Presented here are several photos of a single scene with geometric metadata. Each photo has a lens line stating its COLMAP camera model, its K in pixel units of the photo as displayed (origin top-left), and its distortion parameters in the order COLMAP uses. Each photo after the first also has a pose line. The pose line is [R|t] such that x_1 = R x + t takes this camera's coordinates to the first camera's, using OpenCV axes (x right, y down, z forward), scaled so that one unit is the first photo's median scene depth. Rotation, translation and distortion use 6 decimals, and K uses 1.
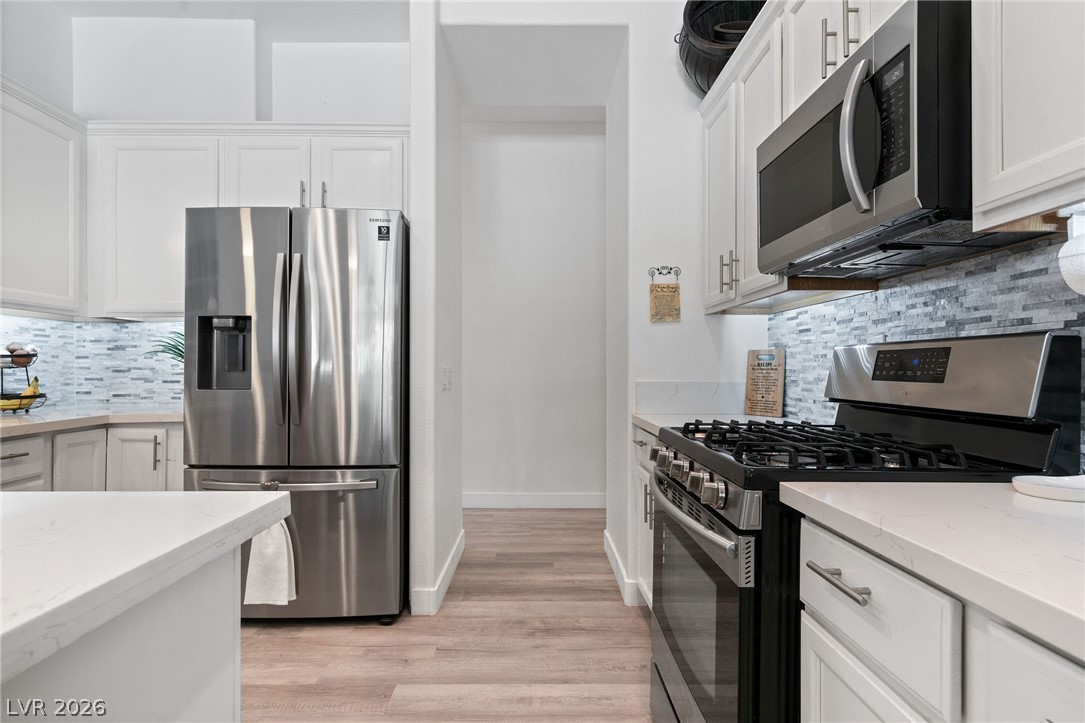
lens RADIAL K [[572.8, 0, 543.8], [0, 572.8, 373.8], [0, 0, 1]] dist [-0.015571, 0.010979]
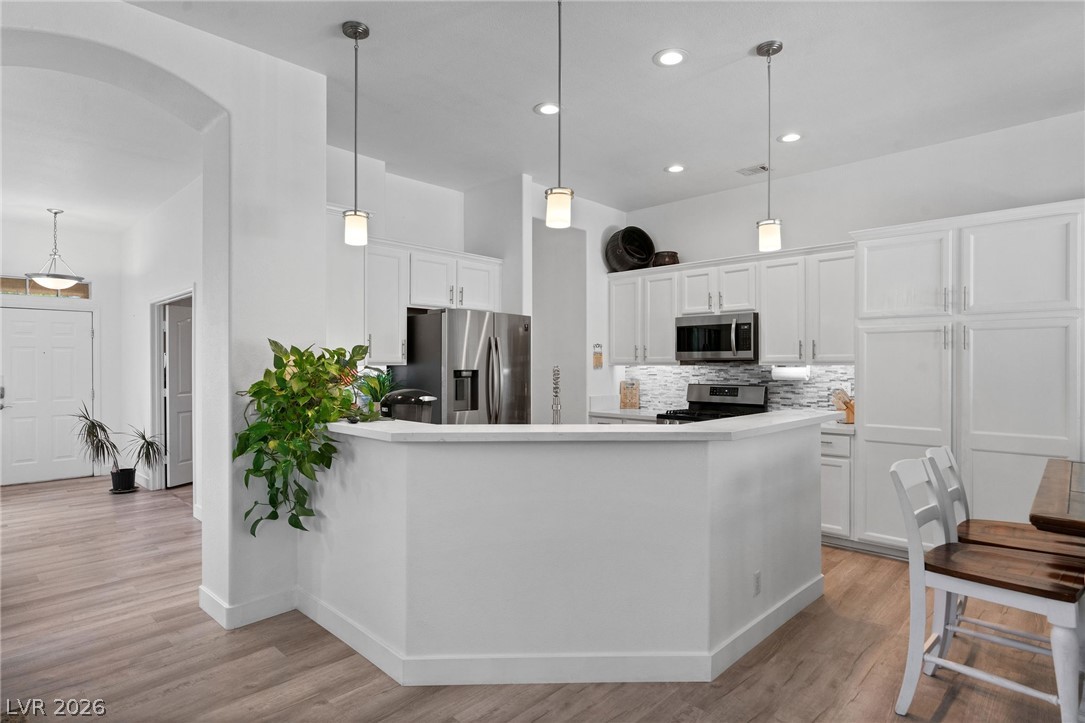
lens RADIAL K [[572.8, 0, 543.8], [0, 572.8, 373.8], [0, 0, 1]] dist [-0.015571, 0.010979]
pose [[0.704125, -0.012132, 0.709972, -2.594832], [0.007929, 0.999926, 0.009223, -0.160910], [-0.710032, -0.000864, 0.704169, -0.713096]]
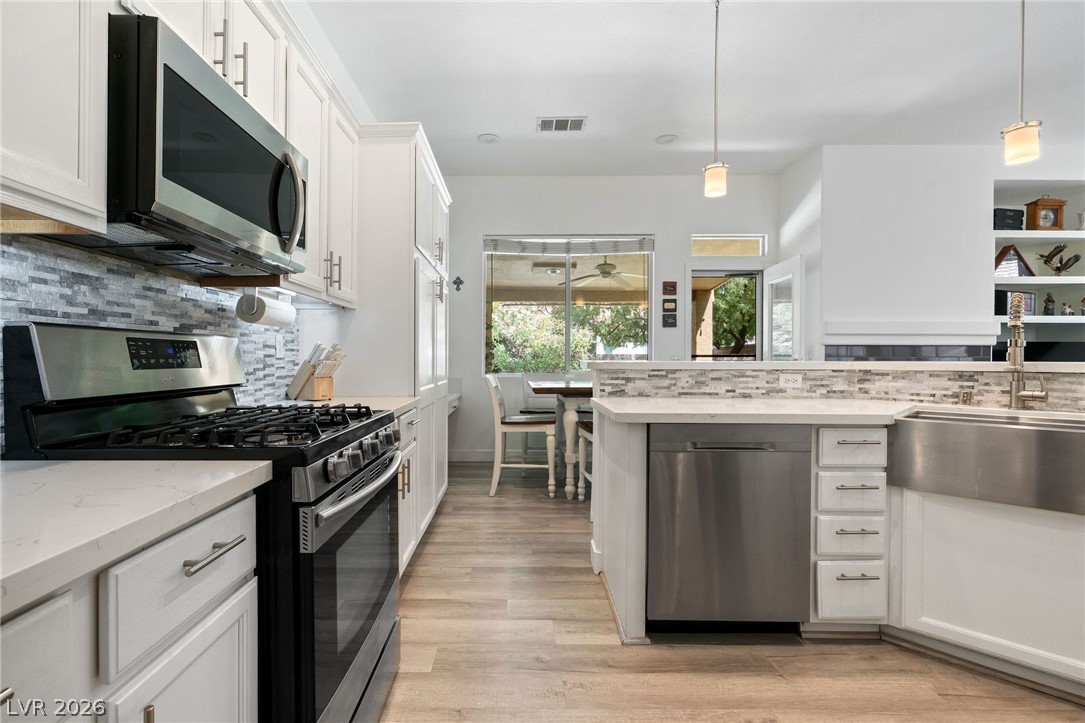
lens RADIAL K [[504.6, 0, 511.8], [0, 504.6, 363.1], [0, 0, 1]] dist [-0.000145, 0.000285]
pose [[-0.999654, -0.002704, 0.026174, -0.053749], [-0.002155, 0.999778, 0.020981, -0.018001], [-0.026225, 0.020918, -0.999437, 1.838095]]
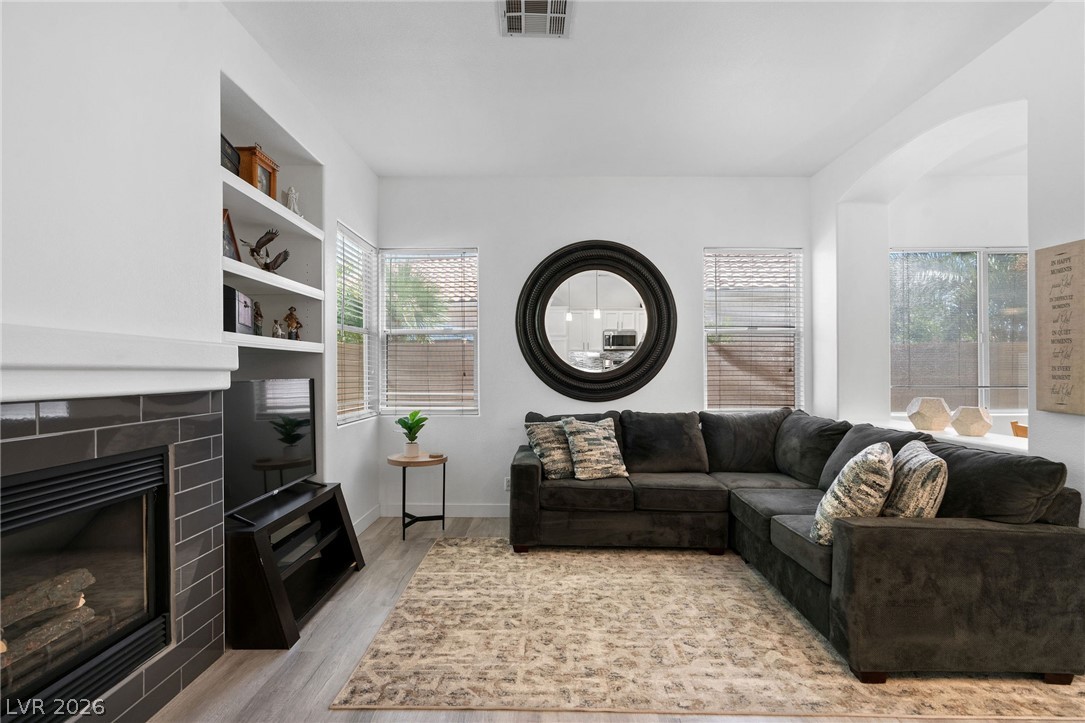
lens RADIAL K [[539.2, 0, 540.1], [0, 539.2, 366.5], [0, 0, 1]] dist [-0.002703, -0.000041]
pose [[-0.025733, -0.006717, -0.999646, -1.177296], [-0.006830, 0.999955, -0.006543, -0.128280], [0.999646, 0.006659, -0.025778, -0.169187]]
